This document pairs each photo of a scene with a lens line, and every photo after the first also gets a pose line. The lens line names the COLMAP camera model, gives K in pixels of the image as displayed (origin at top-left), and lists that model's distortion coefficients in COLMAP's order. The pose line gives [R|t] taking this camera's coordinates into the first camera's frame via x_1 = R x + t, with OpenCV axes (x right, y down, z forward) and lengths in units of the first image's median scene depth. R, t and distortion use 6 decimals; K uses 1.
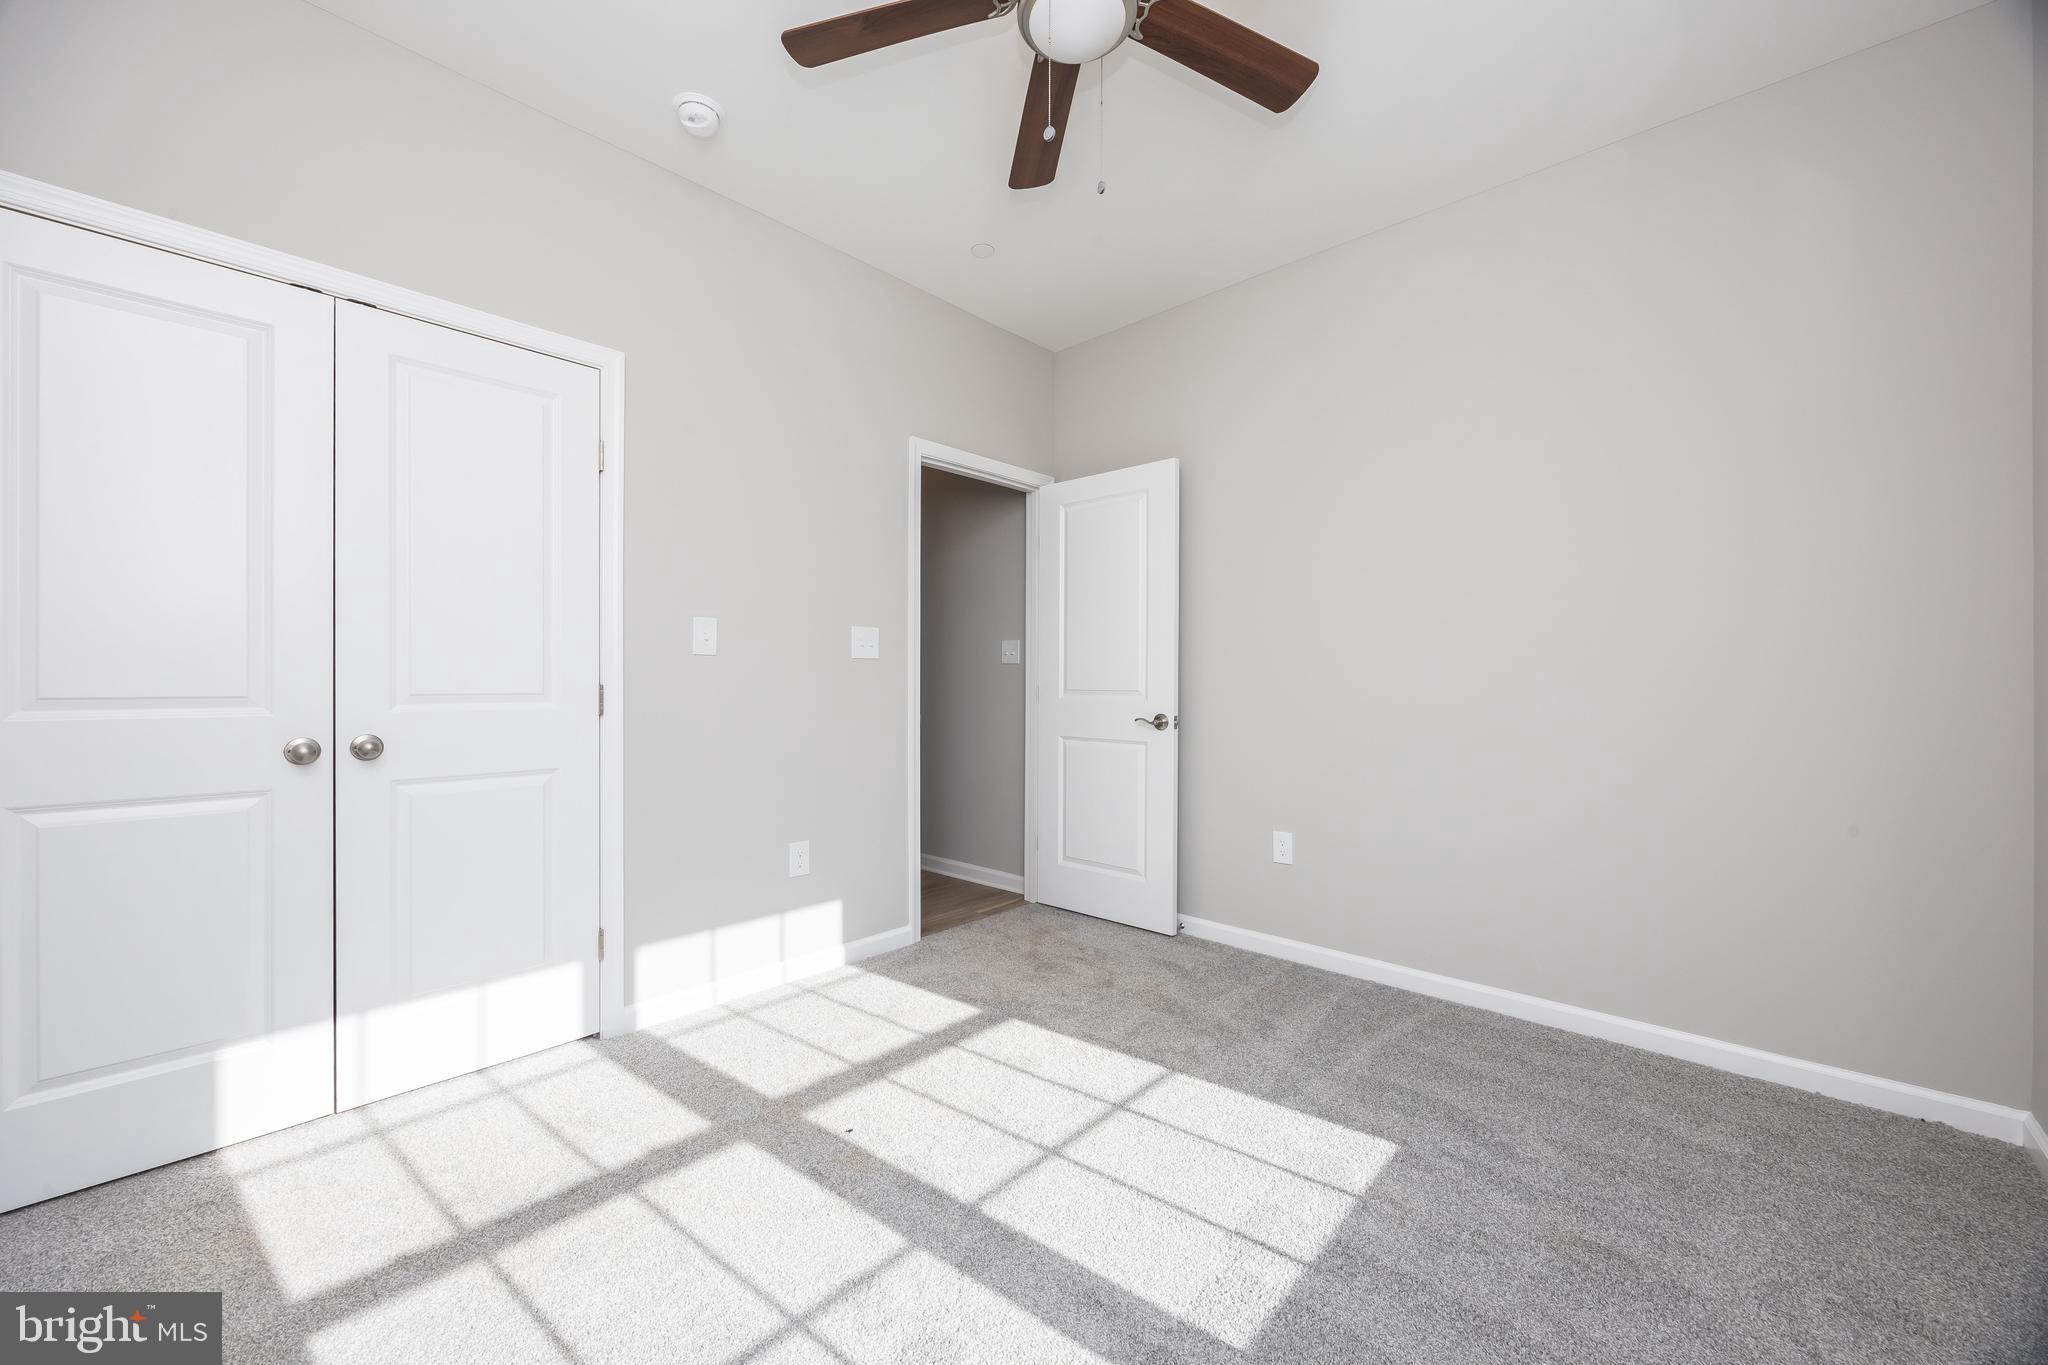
lens RADIAL K [[772.5, 0, 1024.0], [0, 772.5, 682.5], [0, 0, 1]] dist [-0.000931, -0.000267]
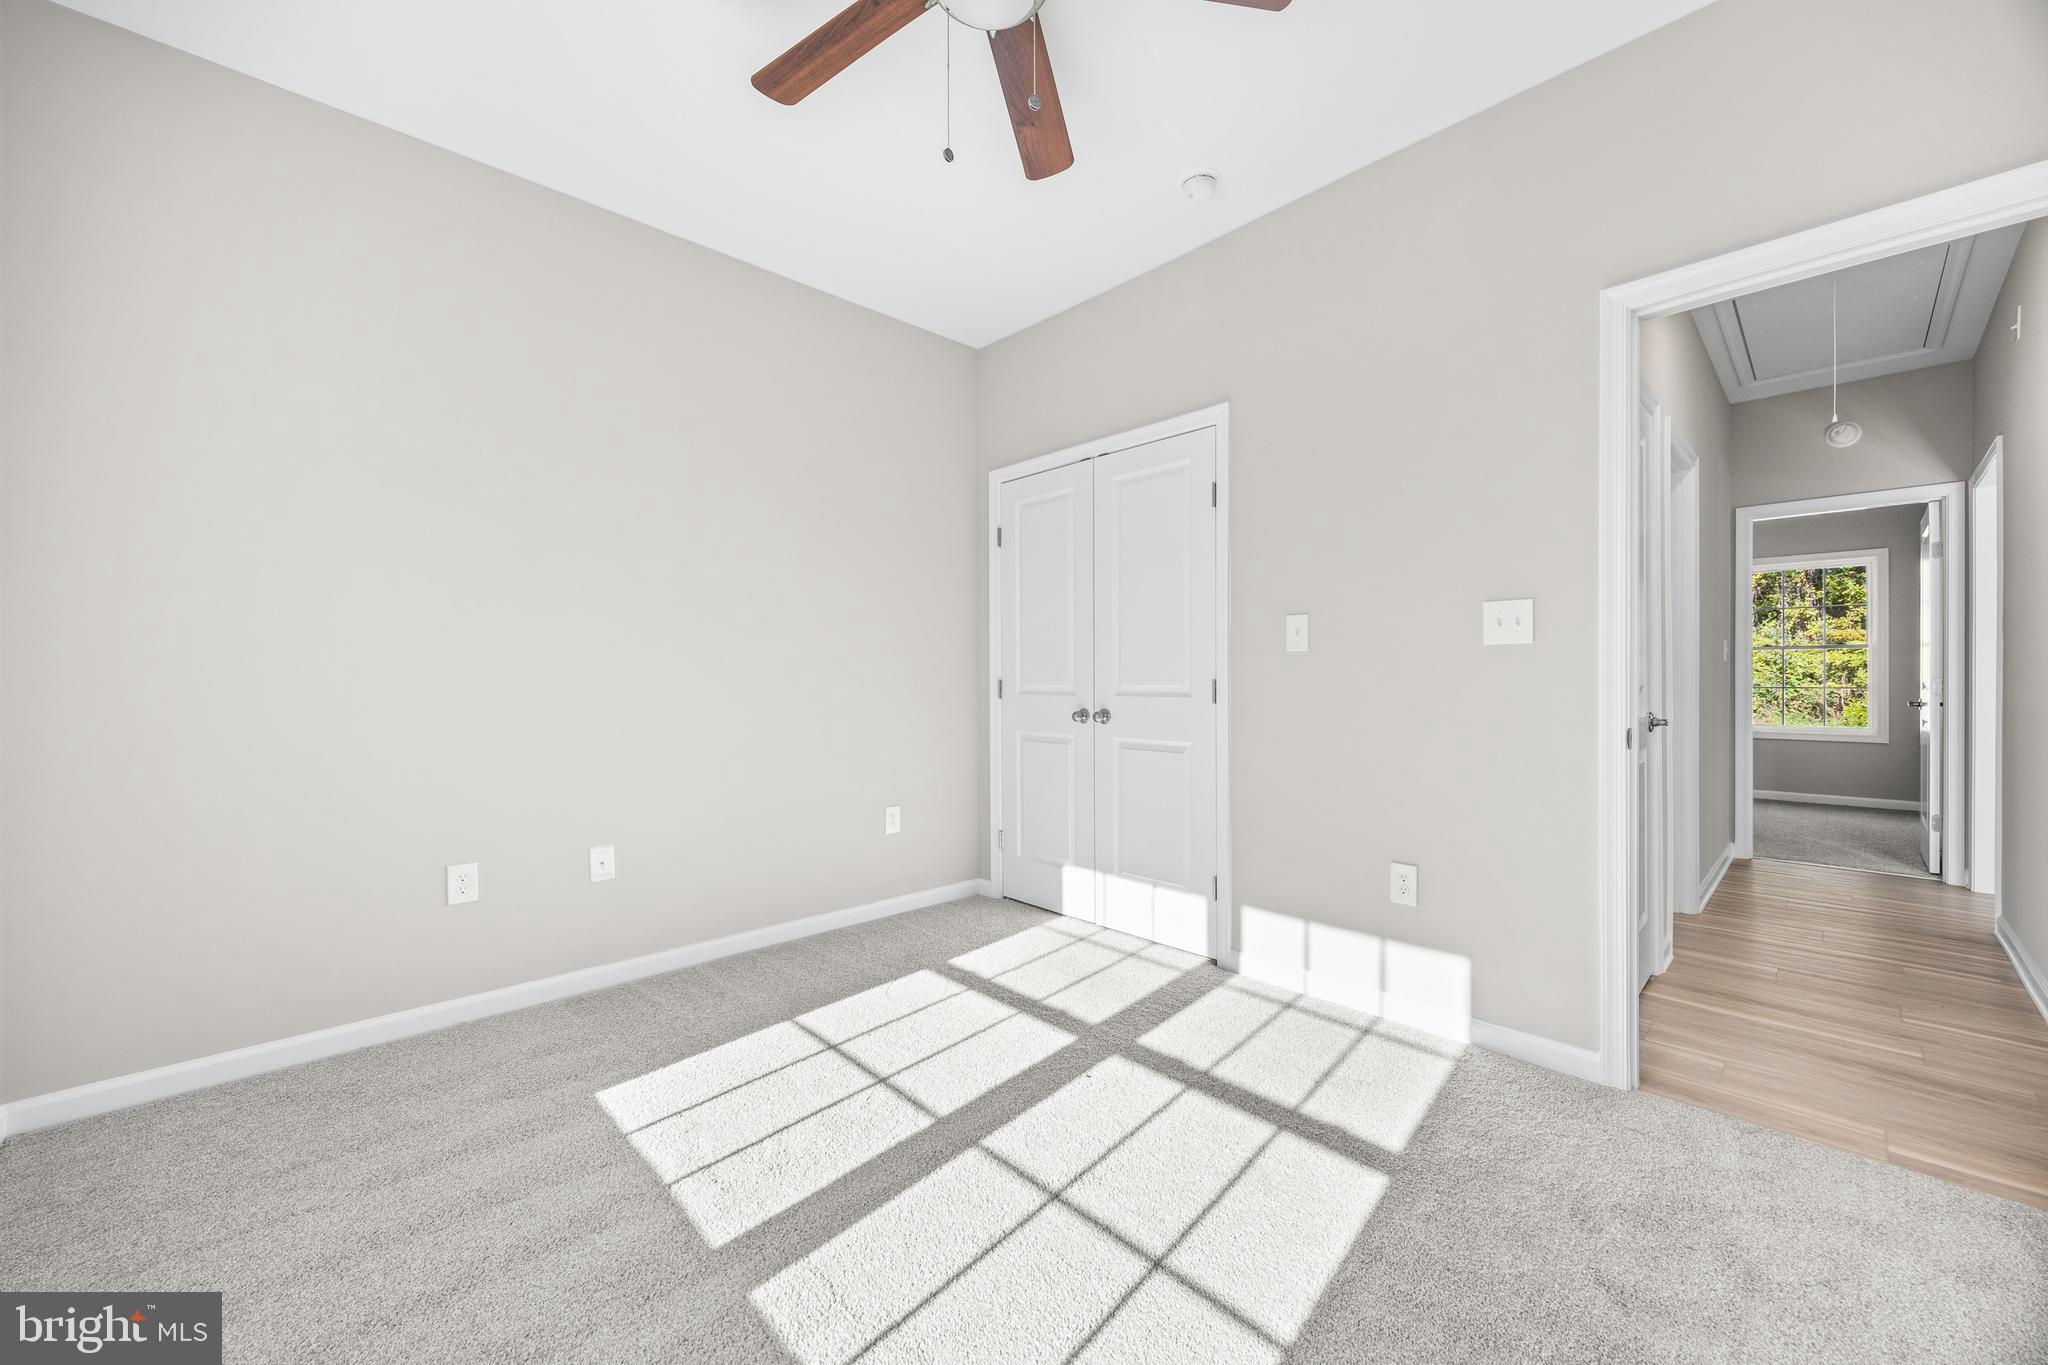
lens RADIAL K [[772.5, 0, 1024.0], [0, 772.5, 682.5], [0, 0, 1]] dist [-0.000931, -0.000267]
pose [[-0.049836, 0.004573, -0.998747, 0.774461], [0.005111, 0.999978, 0.004323, -0.001930], [0.998744, -0.004890, -0.049858, 0.825010]]
